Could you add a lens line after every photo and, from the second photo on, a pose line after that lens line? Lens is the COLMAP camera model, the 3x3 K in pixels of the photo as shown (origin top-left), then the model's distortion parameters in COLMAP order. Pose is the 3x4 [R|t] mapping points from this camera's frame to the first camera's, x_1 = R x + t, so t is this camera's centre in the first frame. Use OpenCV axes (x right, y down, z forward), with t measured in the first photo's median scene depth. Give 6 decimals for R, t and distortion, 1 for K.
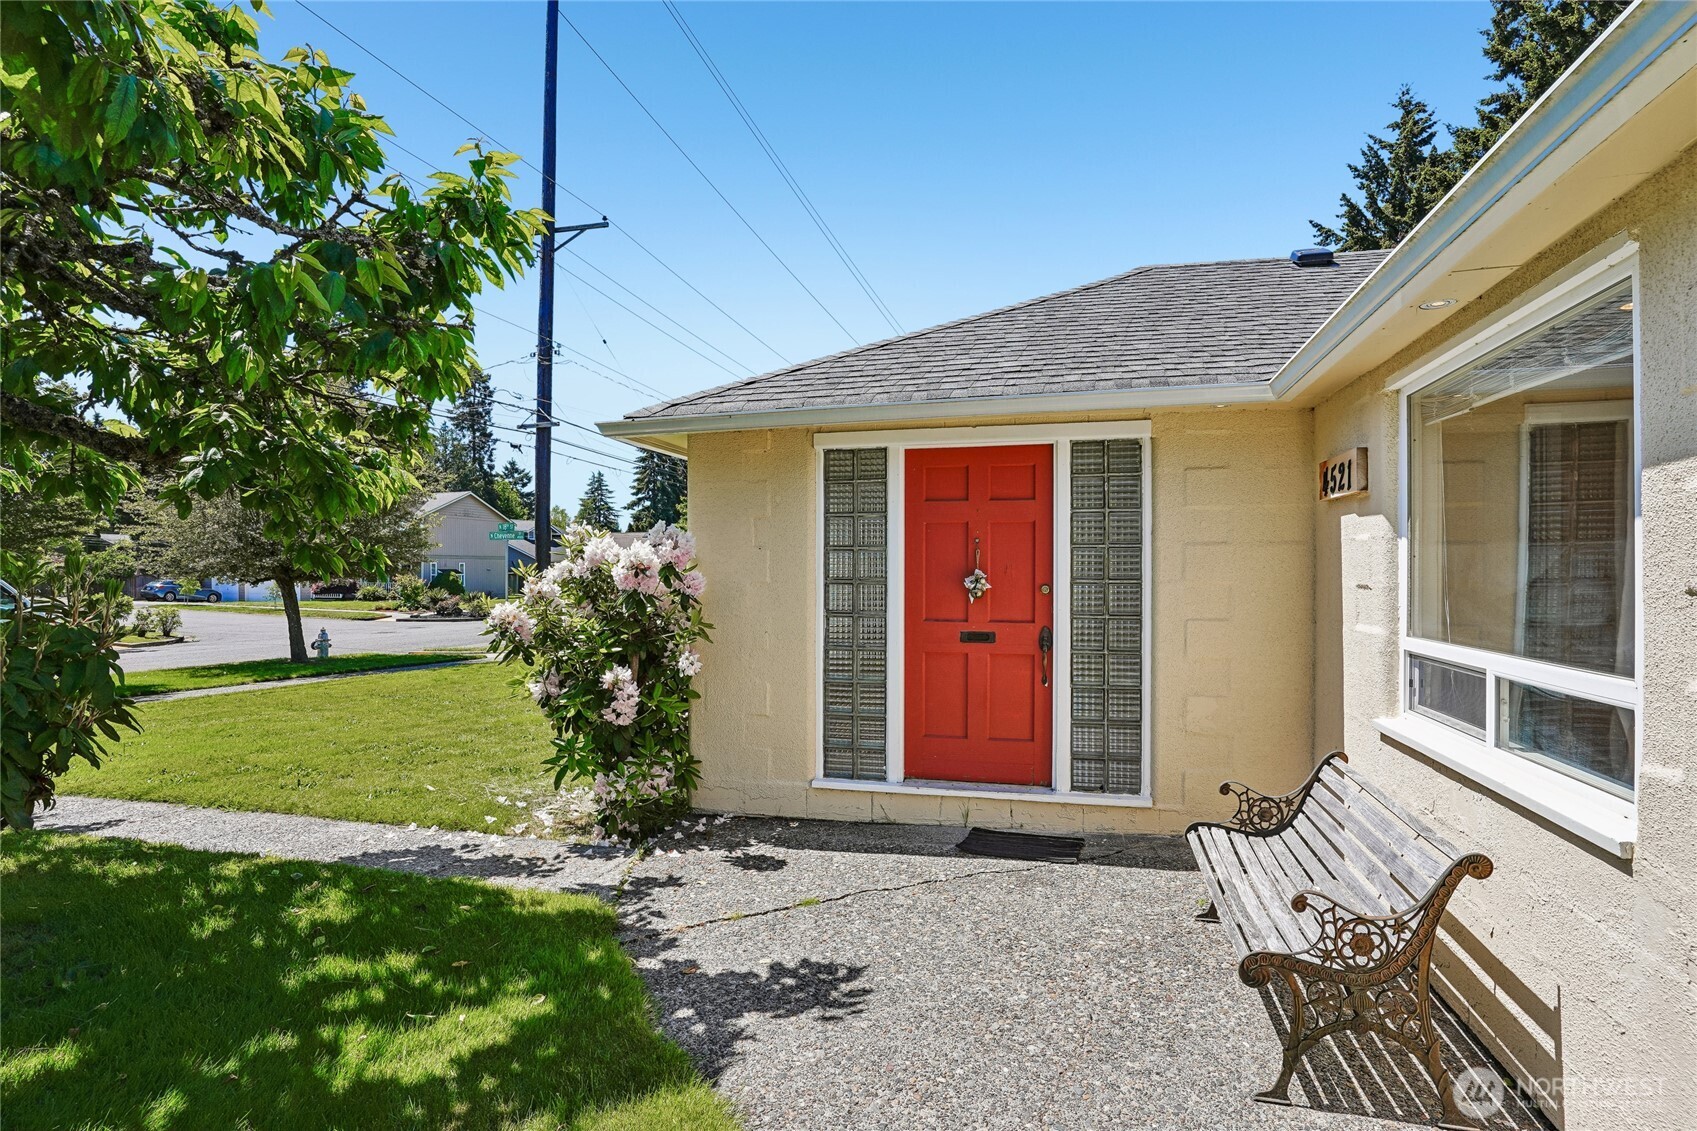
lens RADIAL K [[856.4, 0, 848.5], [0, 856.4, 565.5], [0, 0, 1]] dist [-0.074122, 0.030137]
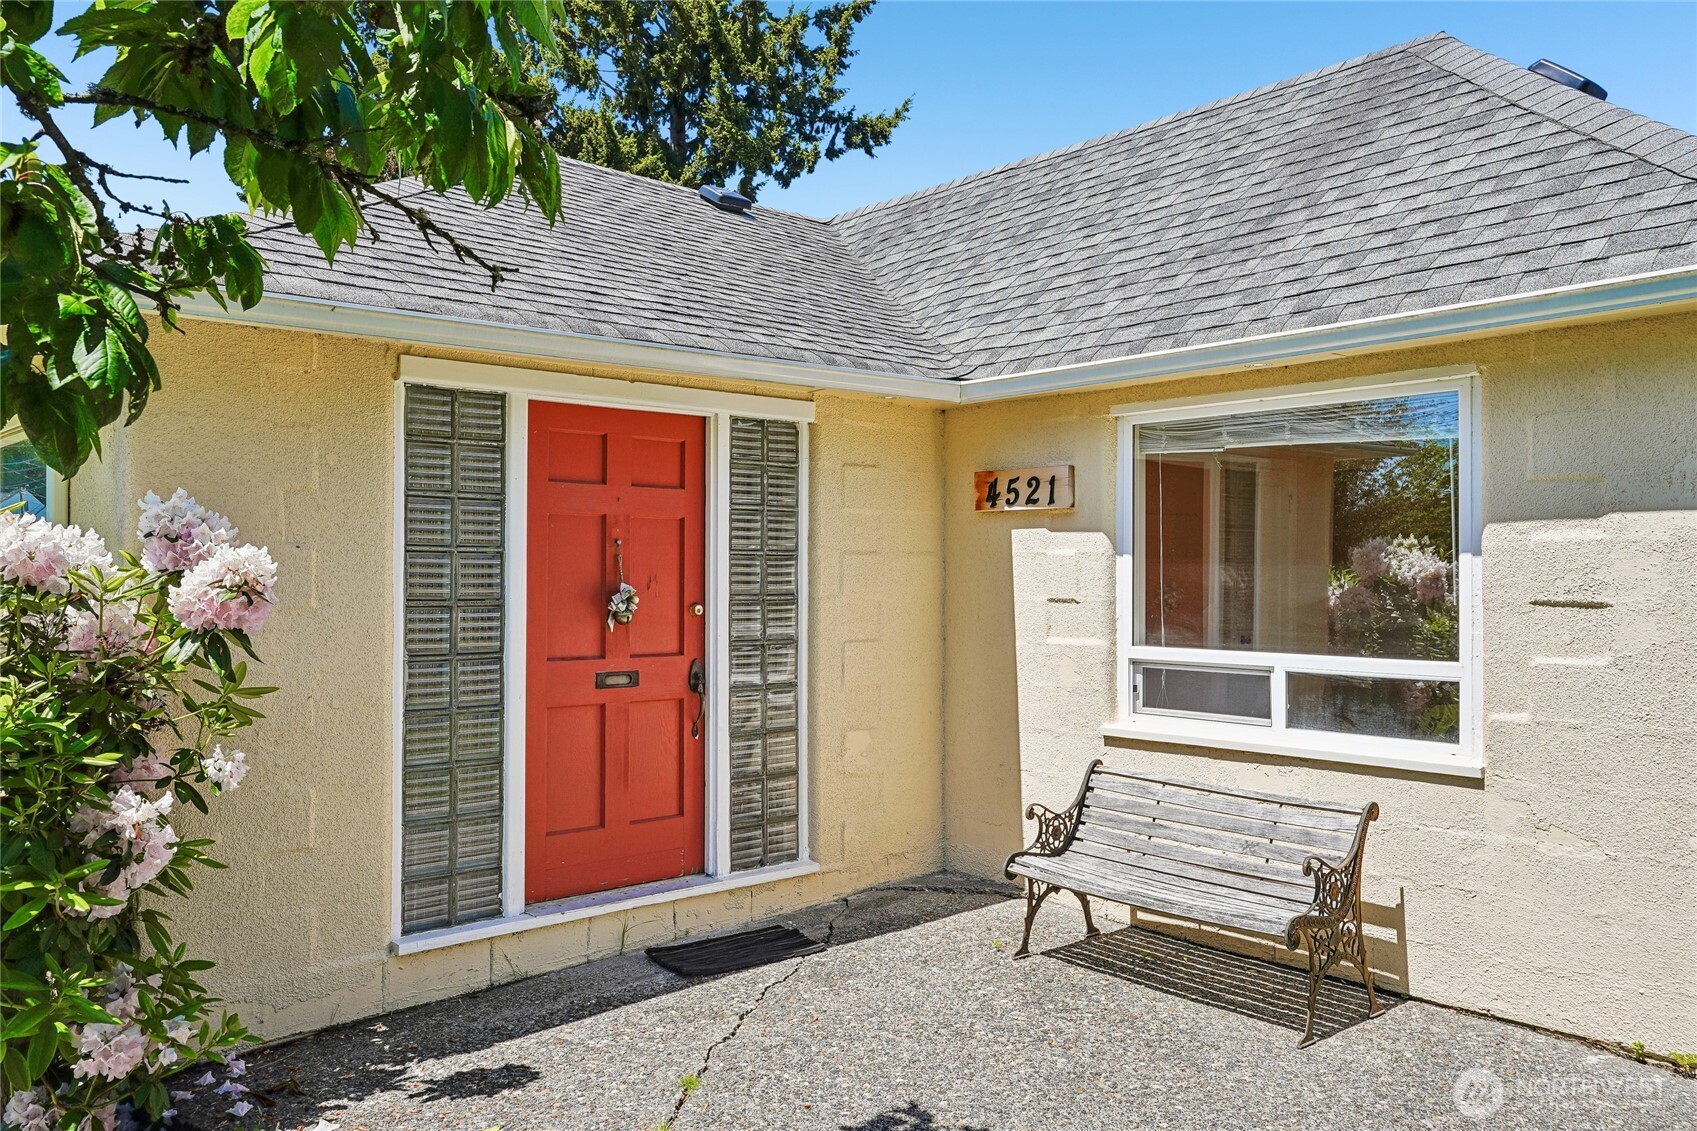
lens RADIAL K [[1348.1, 0, 850.0], [0, 1348.1, 546.8], [0, 0, 1]] dist [-0.054588, 0.180072]
pose [[0.535635, 0.017651, 0.844265, -0.741615], [-0.007463, 0.999841, -0.016168, -0.009548], [-0.844417, 0.002359, 0.535682, 0.269879]]
